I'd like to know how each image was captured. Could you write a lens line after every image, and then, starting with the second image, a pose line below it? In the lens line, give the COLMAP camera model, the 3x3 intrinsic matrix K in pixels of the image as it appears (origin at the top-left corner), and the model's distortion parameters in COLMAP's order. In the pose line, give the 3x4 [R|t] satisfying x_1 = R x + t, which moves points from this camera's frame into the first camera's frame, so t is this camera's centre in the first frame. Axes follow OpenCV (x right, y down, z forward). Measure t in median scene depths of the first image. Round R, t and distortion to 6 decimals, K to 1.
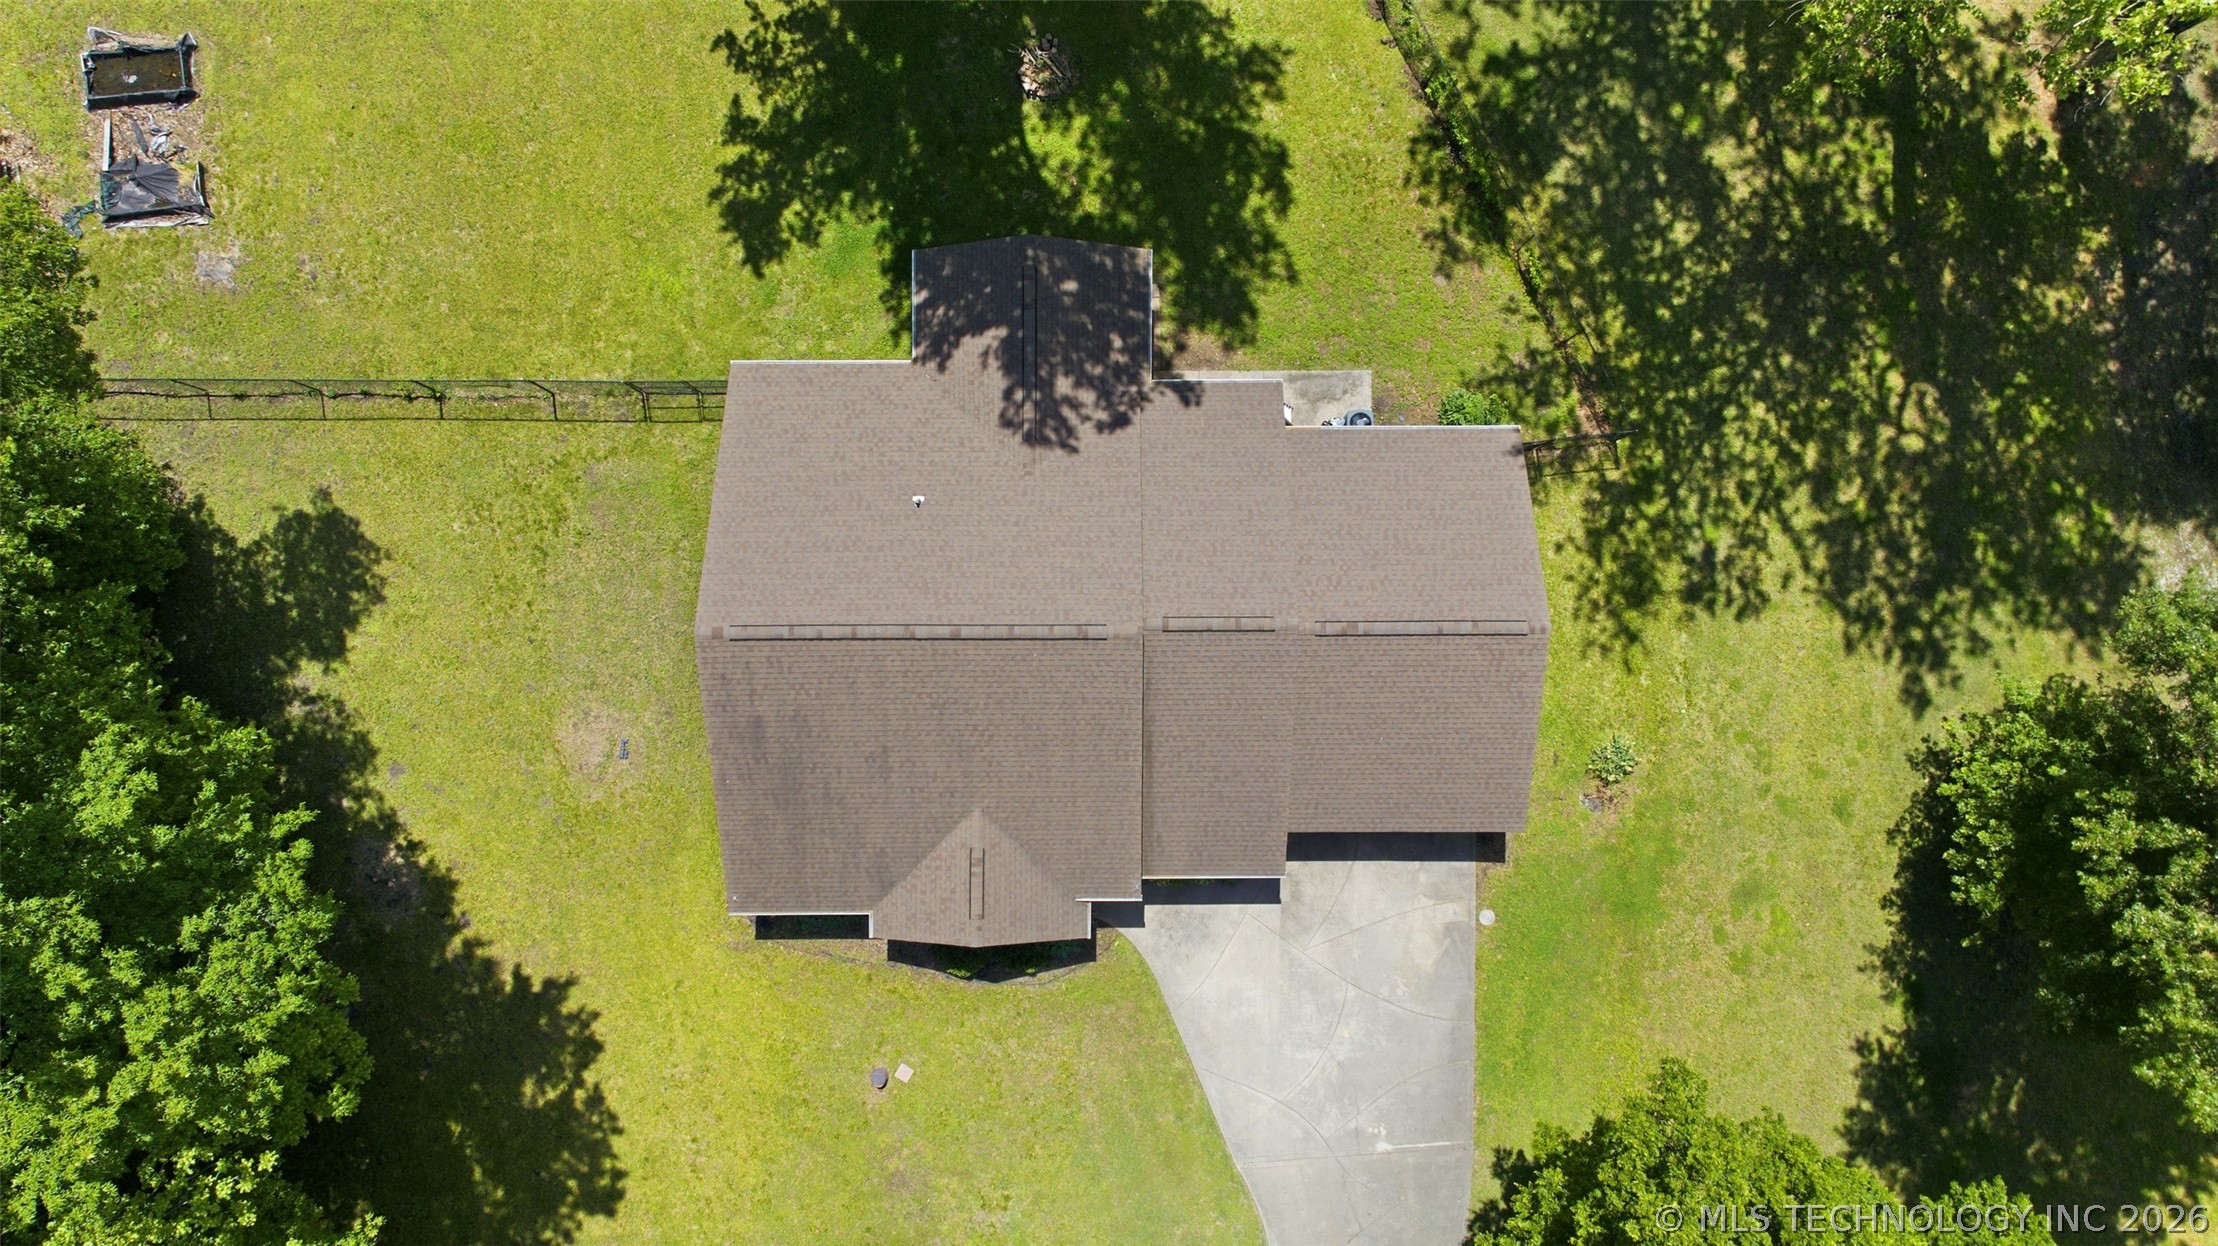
lens RADIAL K [[1552.8, 0, 1109.0], [0, 1552.8, 623.0], [0, 0, 1]] dist [0.001186, 0.000345]
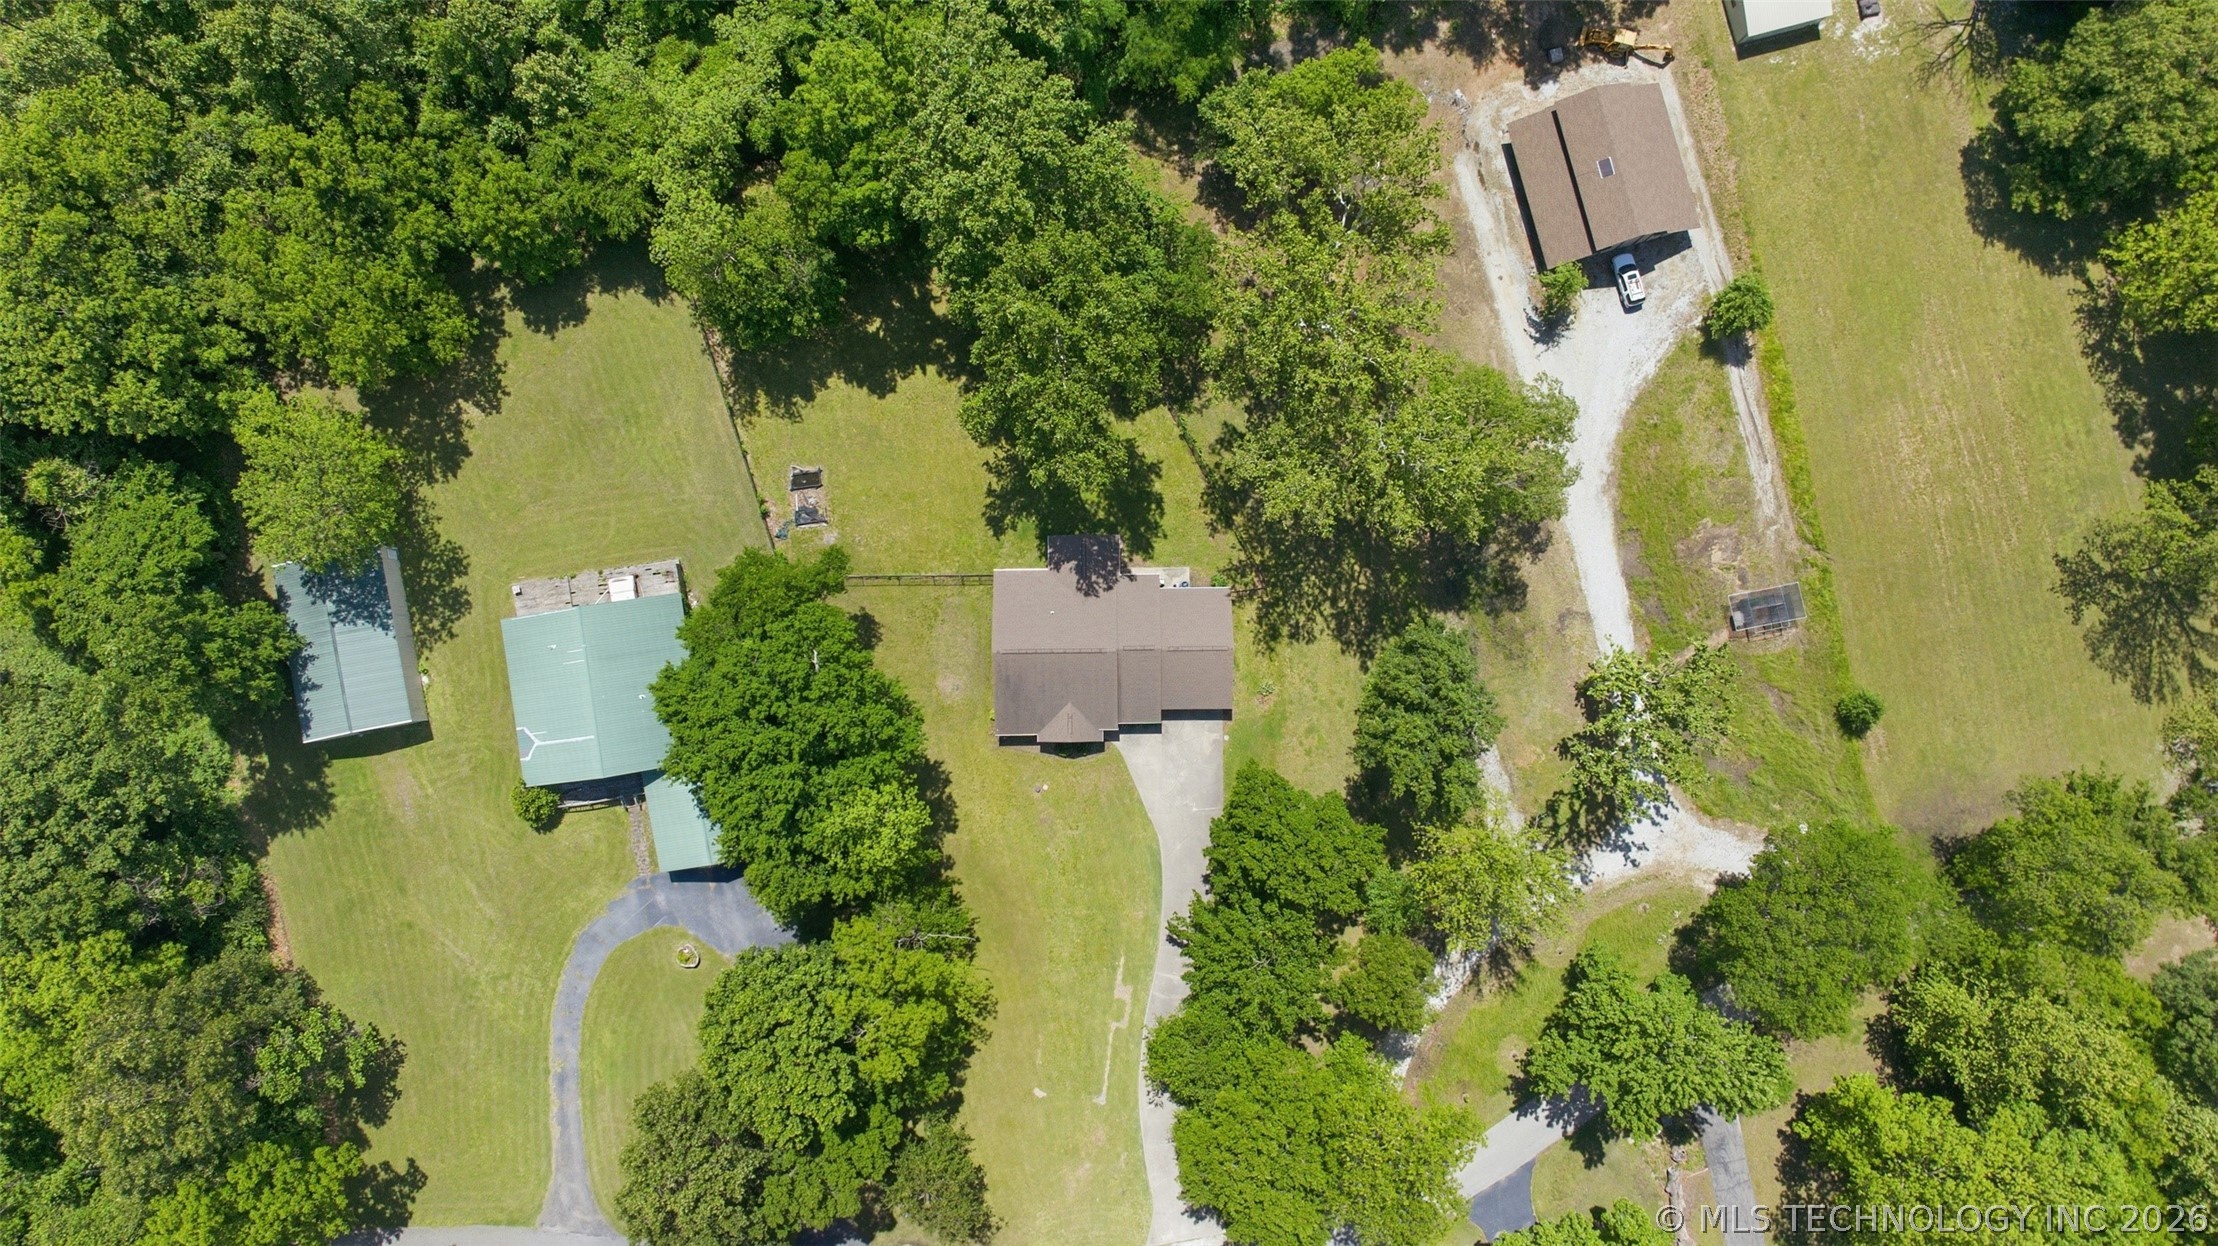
lens RADIAL K [[1552.8, 0, 1109.0], [0, 1552.8, 623.0], [0, 0, 1]] dist [0.001186, 0.000345]
pose [[0.999955, -0.008391, 0.004370, -0.011258], [0.008395, 0.999964, -0.000804, -0.046600], [-0.004364, 0.000840, 0.999990, -2.187363]]
